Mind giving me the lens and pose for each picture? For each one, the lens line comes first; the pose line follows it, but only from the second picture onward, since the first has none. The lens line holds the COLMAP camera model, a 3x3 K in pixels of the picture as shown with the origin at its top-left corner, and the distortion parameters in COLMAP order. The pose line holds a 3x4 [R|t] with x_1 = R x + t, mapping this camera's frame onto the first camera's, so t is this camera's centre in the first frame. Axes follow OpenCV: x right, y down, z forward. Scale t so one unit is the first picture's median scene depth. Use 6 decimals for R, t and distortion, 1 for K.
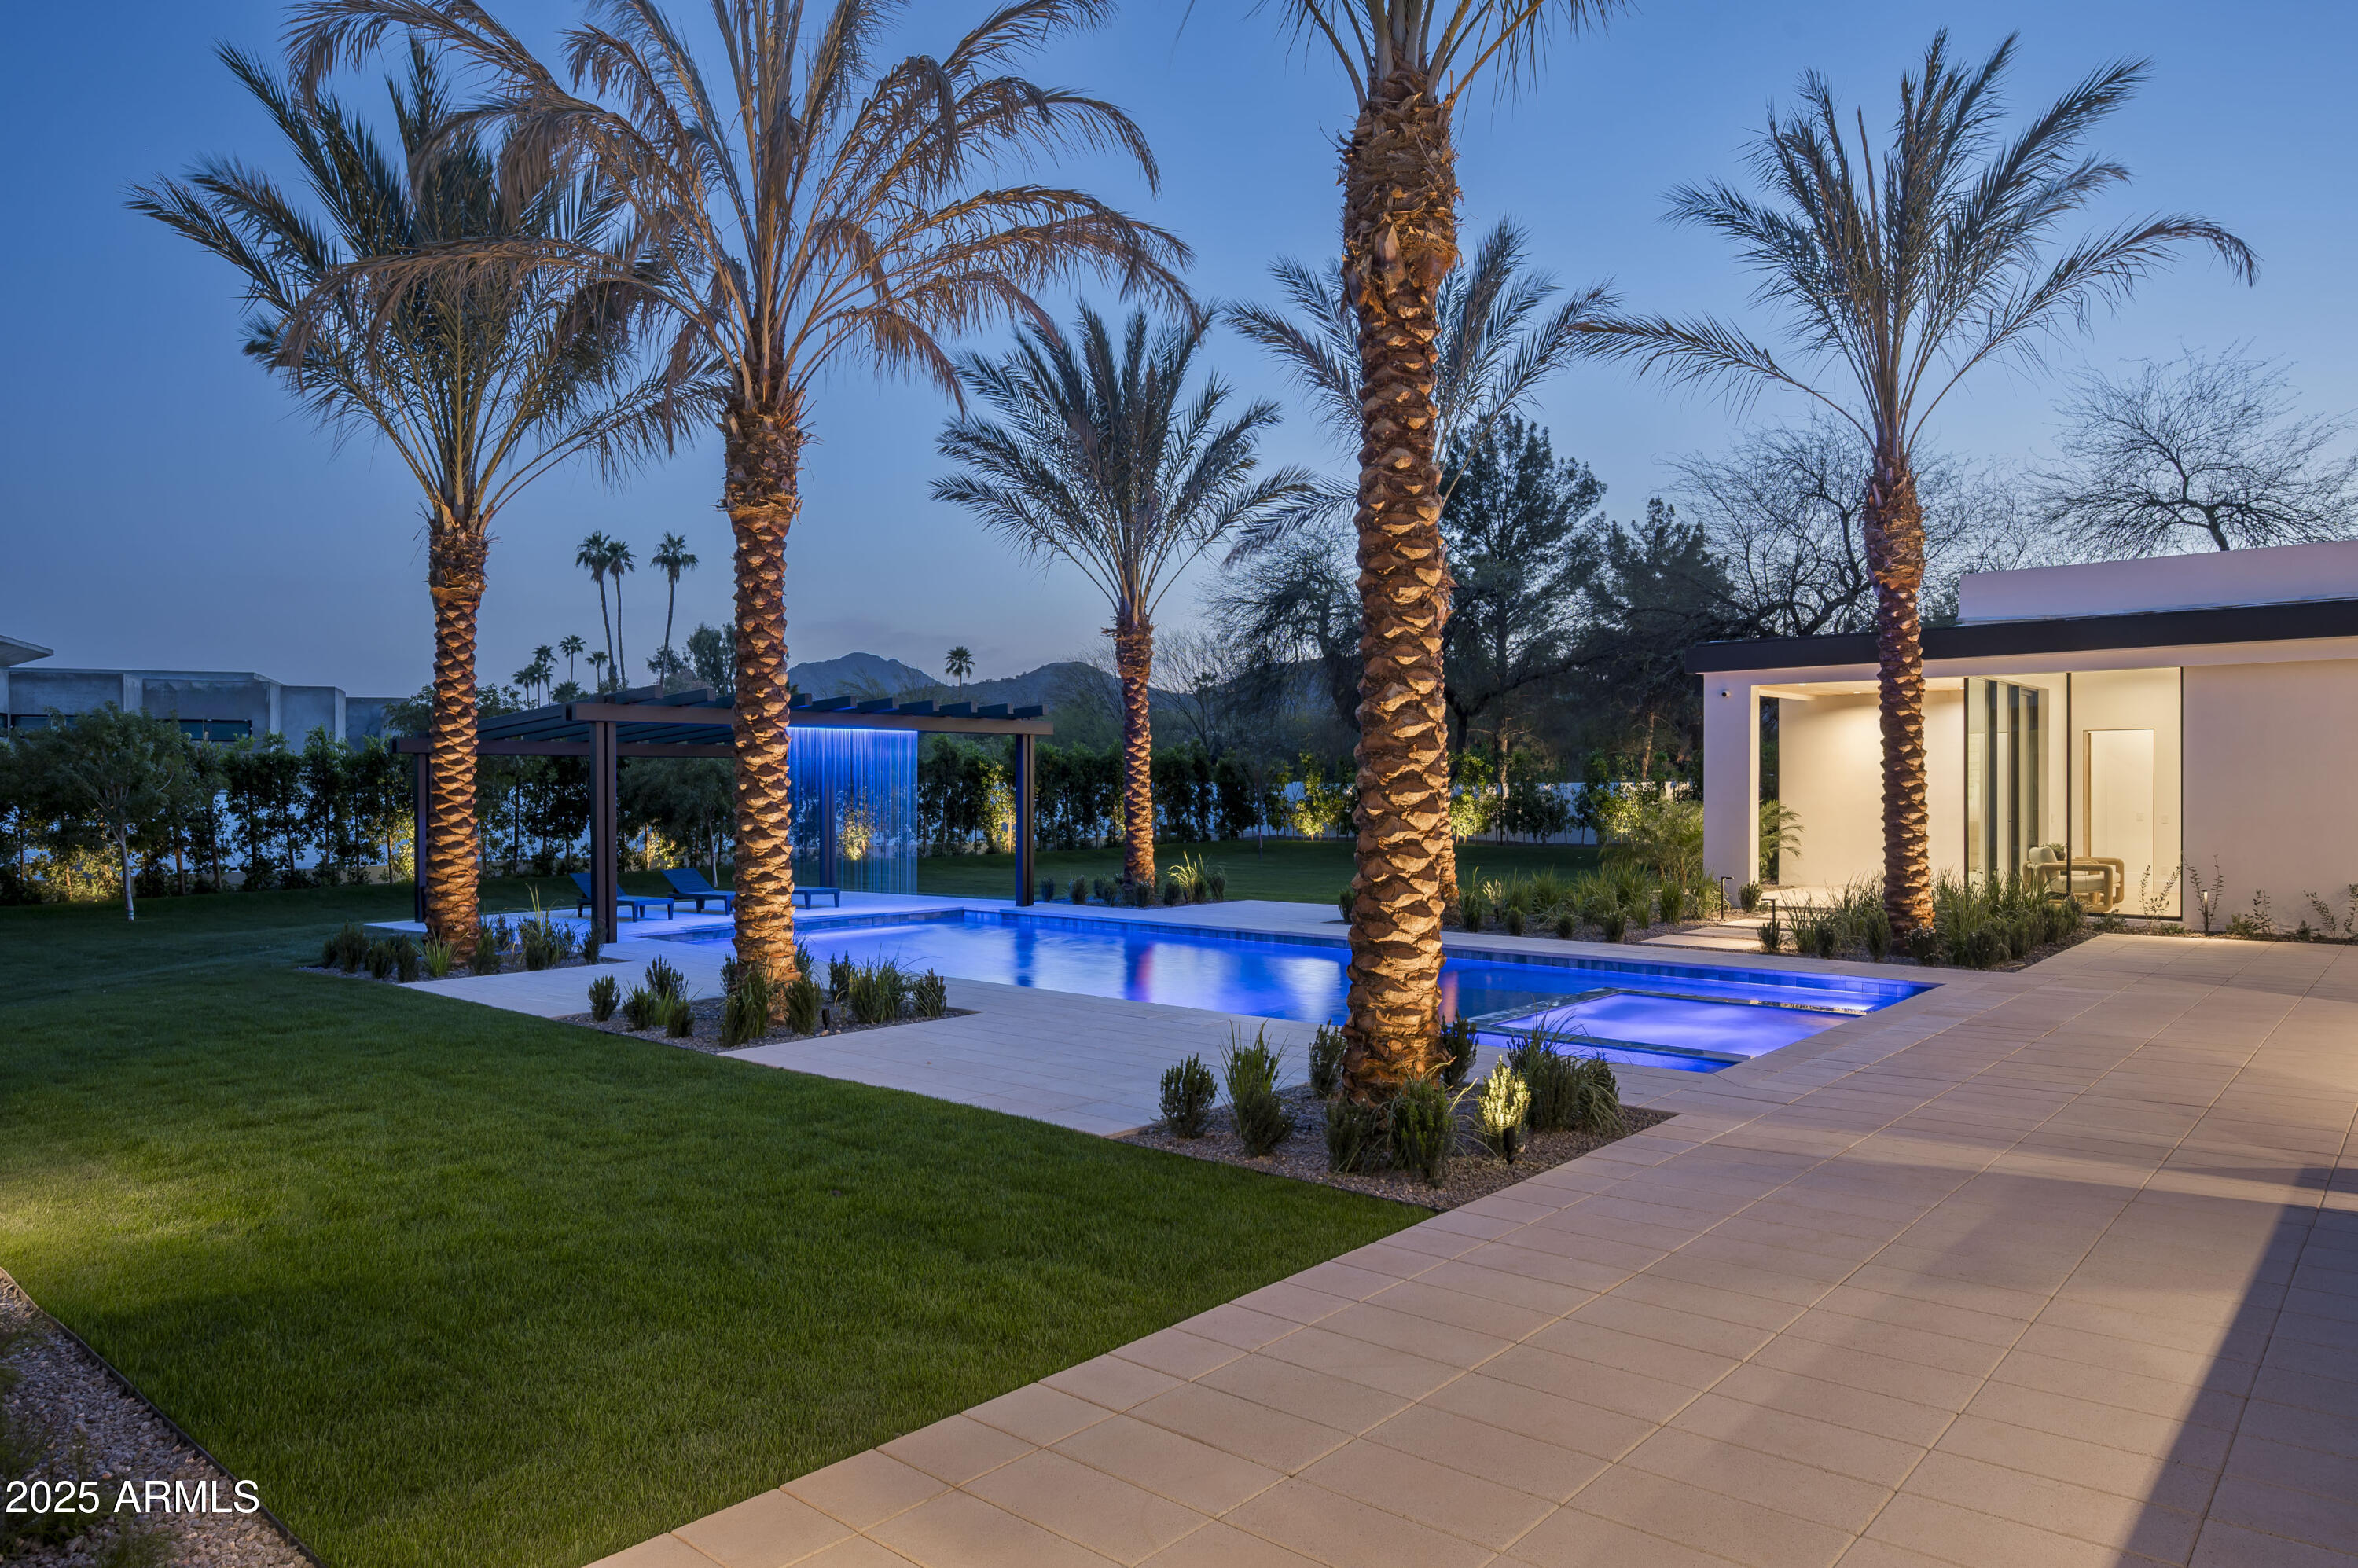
lens RADIAL K [[1500.6, 0, 1179.0], [0, 1500.6, 784.0], [0, 0, 1]] dist [-0.003219, -0.001216]
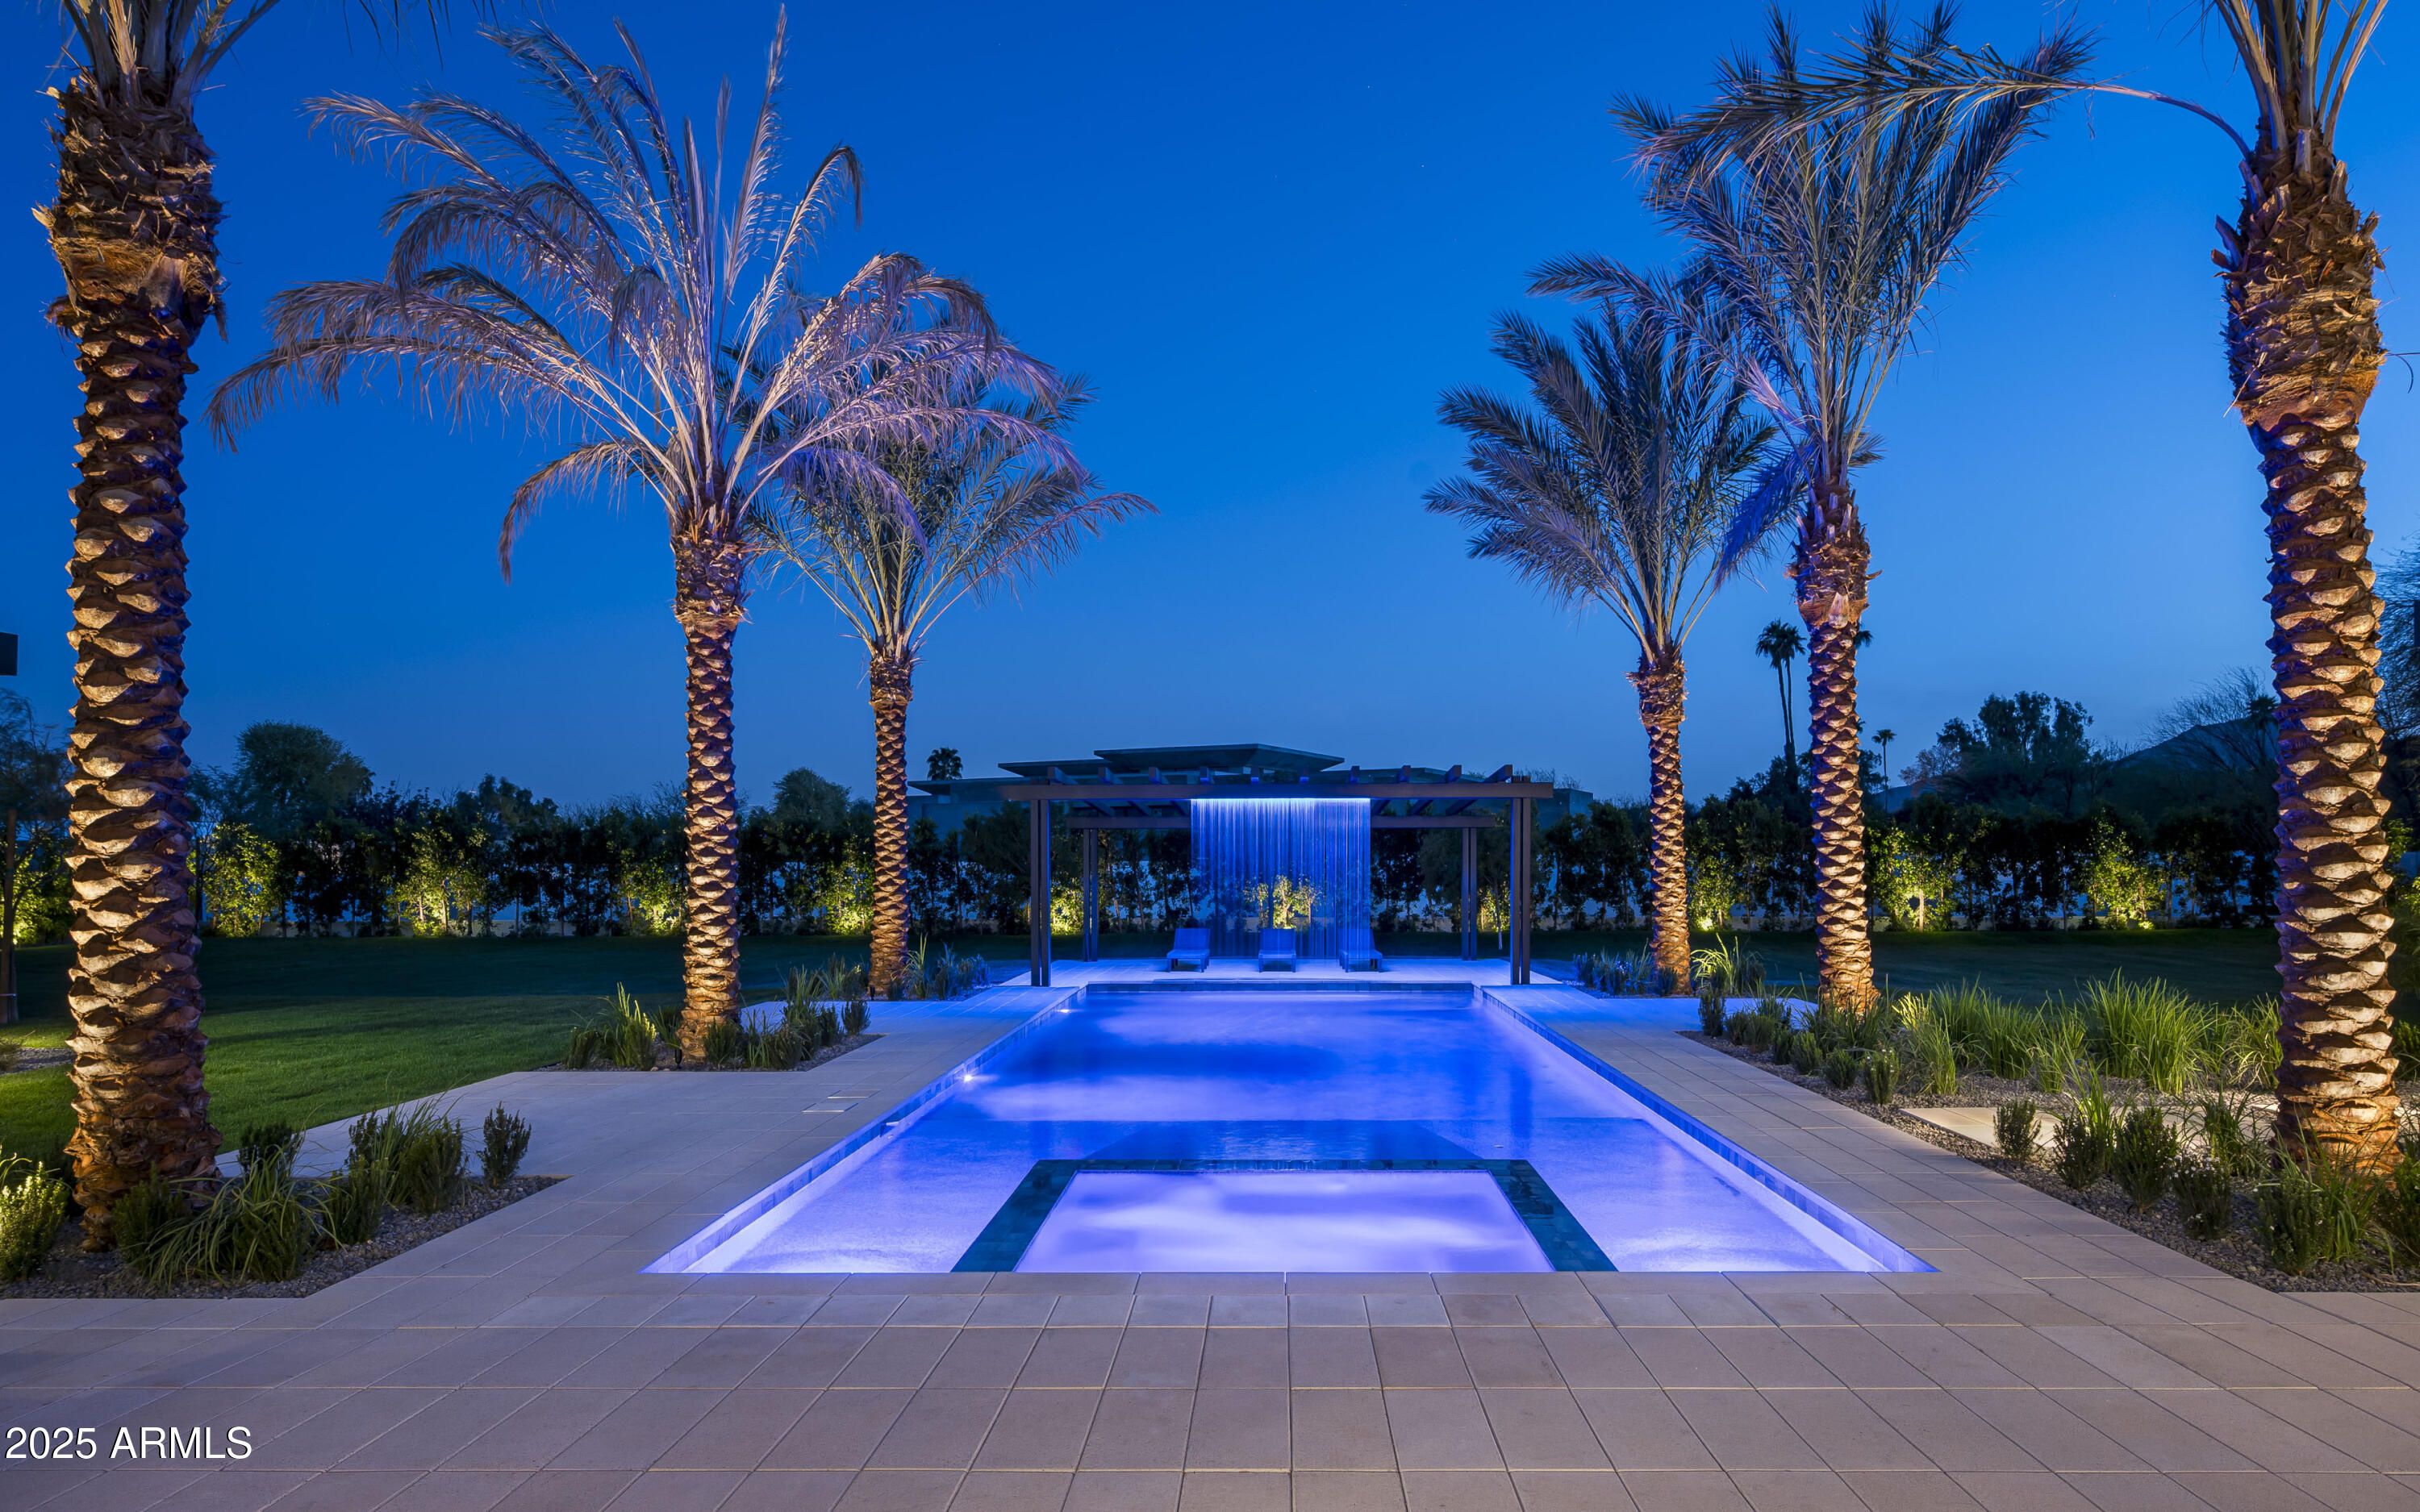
lens RADIAL K [[1337.6, 0, 1262.4], [0, 1337.6, 889.3], [0, 0, 1]] dist [0.000399, -0.000616]
pose [[0.647347, 0.018955, -0.761960, 0.345738], [0.000590, 0.999678, 0.025370, 0.001470], [0.762195, -0.016873, 0.647127, 0.287639]]
